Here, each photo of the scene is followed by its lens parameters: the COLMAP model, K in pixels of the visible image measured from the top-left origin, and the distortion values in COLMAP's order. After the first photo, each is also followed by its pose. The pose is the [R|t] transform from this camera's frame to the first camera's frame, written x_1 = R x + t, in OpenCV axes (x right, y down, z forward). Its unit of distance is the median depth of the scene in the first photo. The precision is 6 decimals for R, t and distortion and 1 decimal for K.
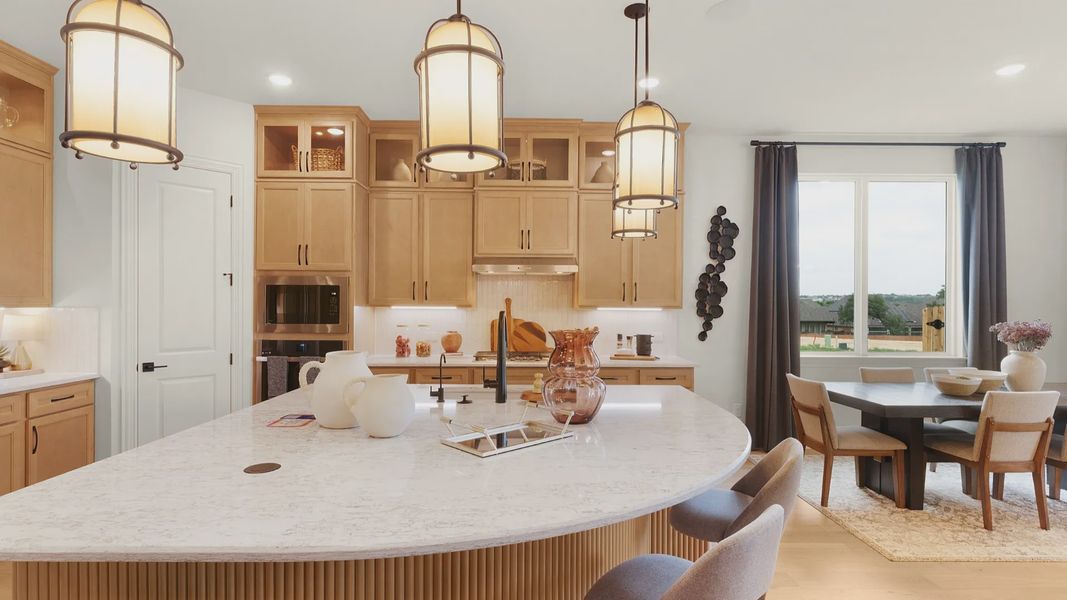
lens RADIAL K [[520.5, 0, 528.6], [0, 520.5, 306.8], [0, 0, 1]] dist [0.005232, 0.000104]
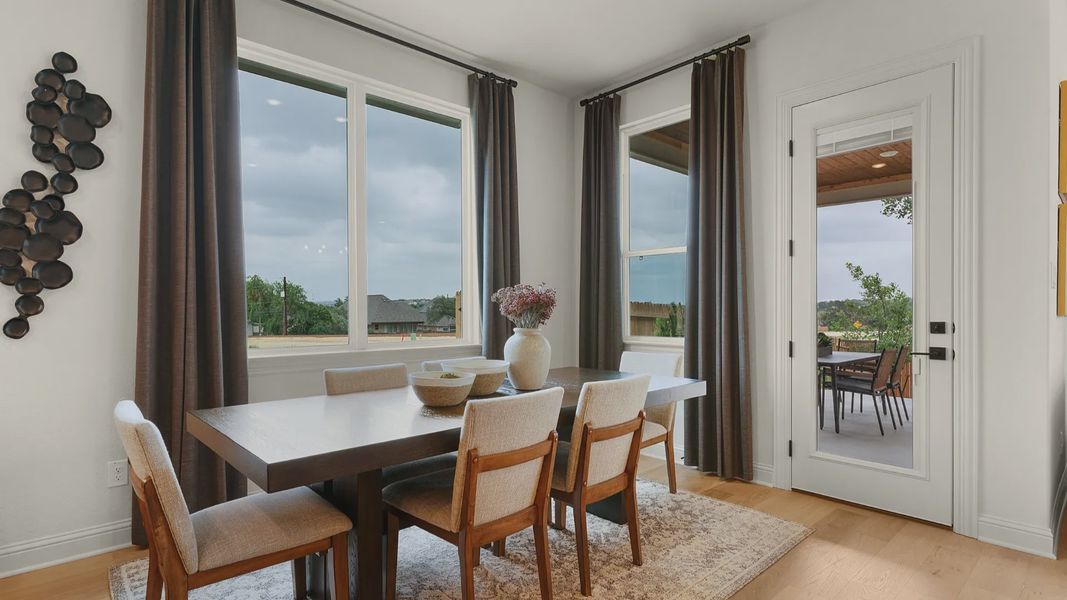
lens RADIAL K [[520.5, 0, 526.9], [0, 520.5, 315.4], [0, 0, 1]] dist [0.005232, 0.000104]
pose [[0.754094, -0.016100, 0.656569, 0.401398], [0.010807, 0.999868, 0.012107, 0.048586], [-0.656677, -0.002034, 0.754169, 0.391351]]
